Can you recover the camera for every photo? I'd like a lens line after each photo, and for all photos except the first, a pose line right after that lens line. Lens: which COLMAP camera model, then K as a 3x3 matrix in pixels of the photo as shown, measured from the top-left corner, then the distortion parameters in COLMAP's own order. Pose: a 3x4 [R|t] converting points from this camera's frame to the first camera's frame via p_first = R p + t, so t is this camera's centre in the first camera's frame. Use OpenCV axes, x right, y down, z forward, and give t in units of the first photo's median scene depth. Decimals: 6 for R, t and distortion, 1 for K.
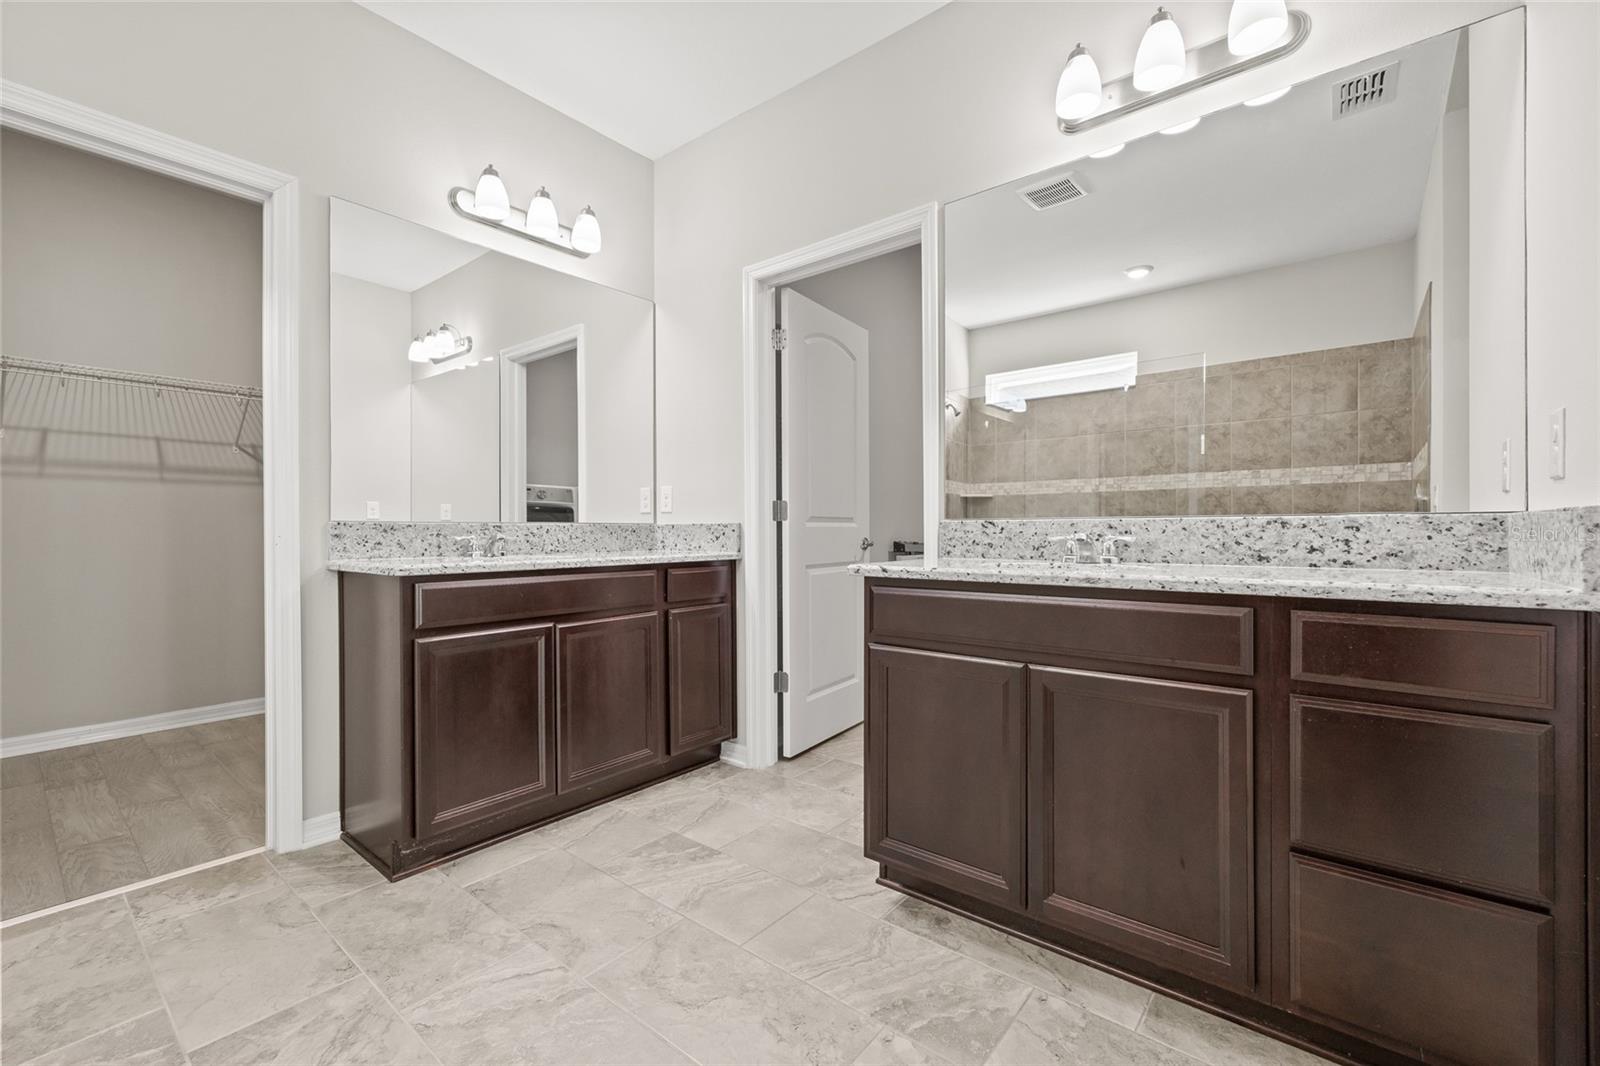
lens RADIAL K [[668.3, 0, 824.6], [0, 668.3, 529.2], [0, 0, 1]] dist [0.000020, -0.000043]
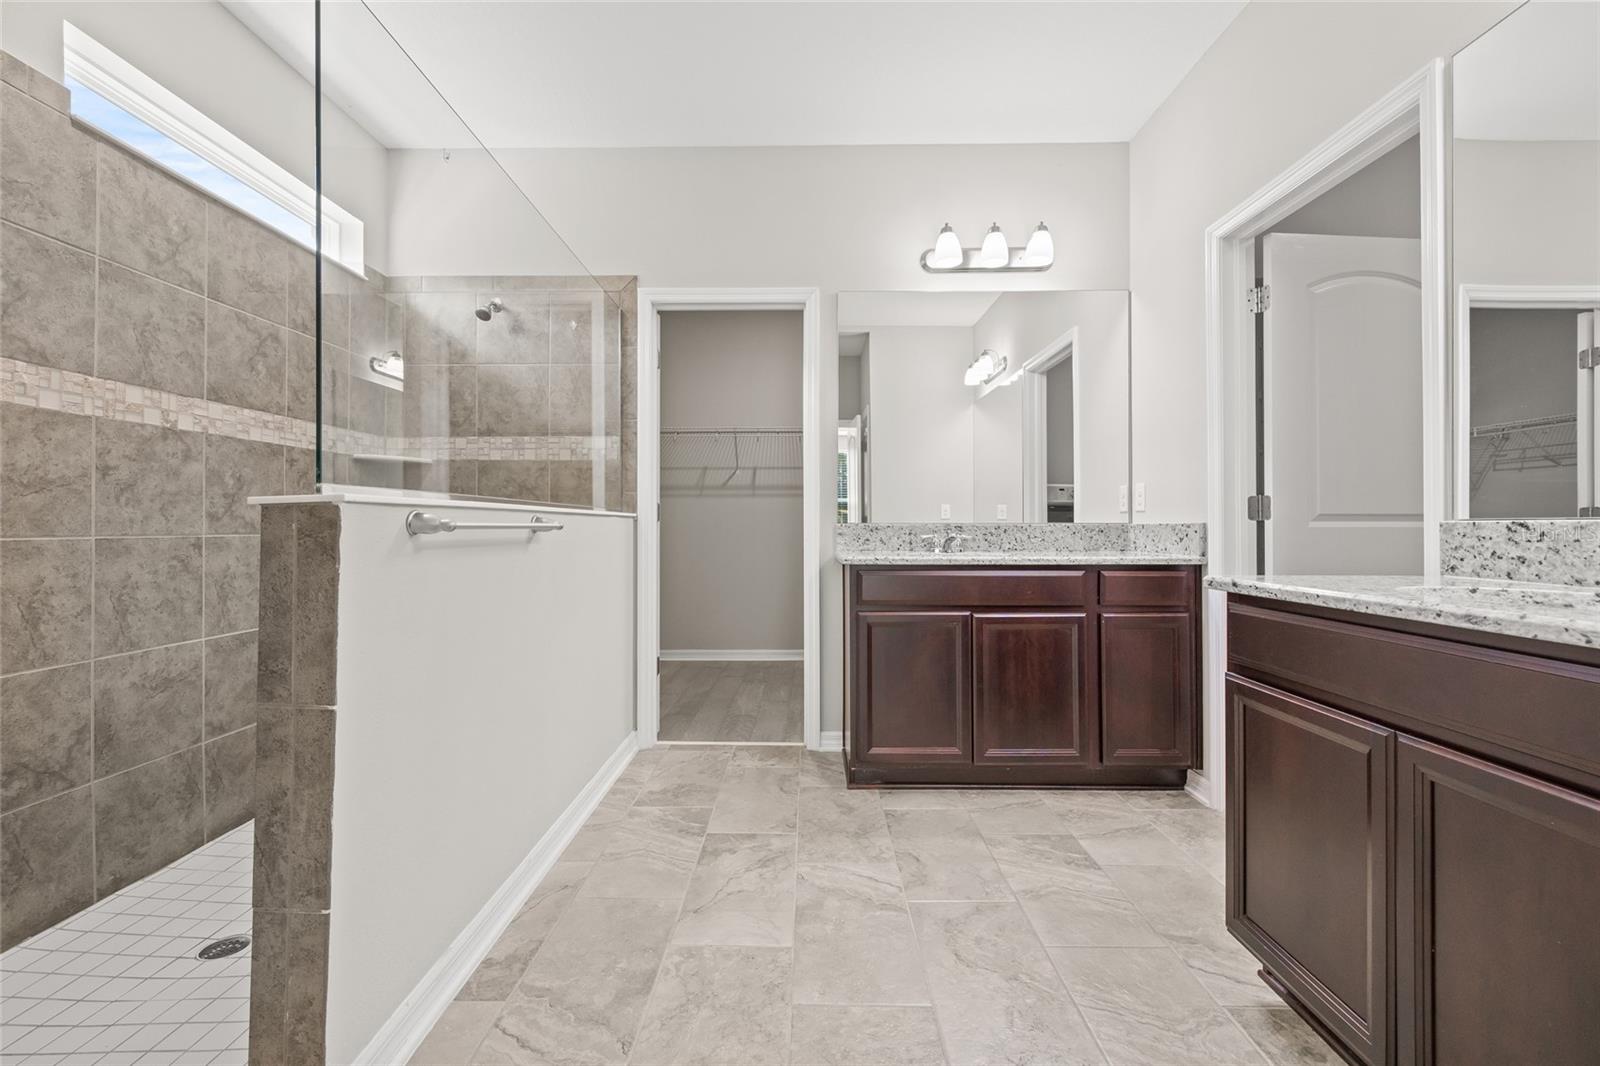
lens RADIAL K [[668.3, 0, 787.0], [0, 668.3, 524.3], [0, 0, 1]] dist [0.000020, -0.000043]
pose [[0.618221, -0.001302, -0.786003, 0.295034], [-0.000468, 0.999998, -0.002025, -0.007748], [0.786004, 0.001619, 0.618219, 0.048307]]
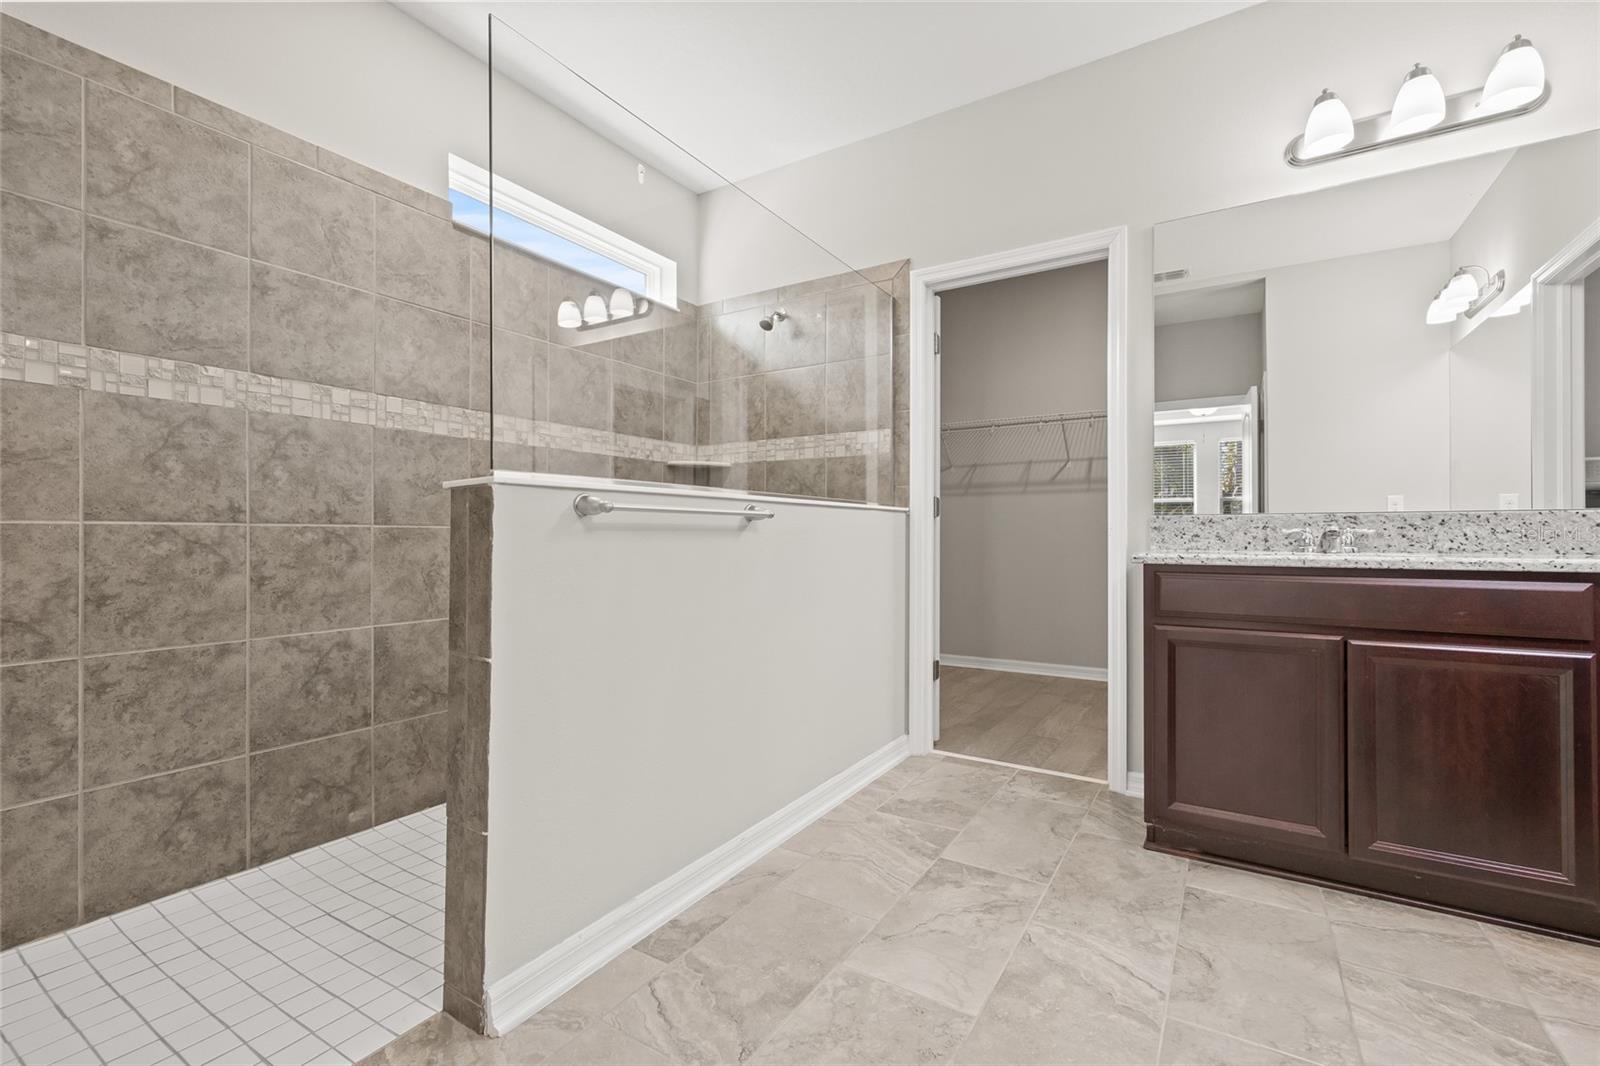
lens RADIAL K [[668.3, 0, 779.4], [0, 668.3, 535.5], [0, 0, 1]] dist [0.000020, -0.000043]
pose [[0.115847, 0.003784, -0.993260, 0.298010], [0.002873, 0.999987, 0.004145, 0.015131], [0.993263, -0.003333, 0.115834, 0.246324]]
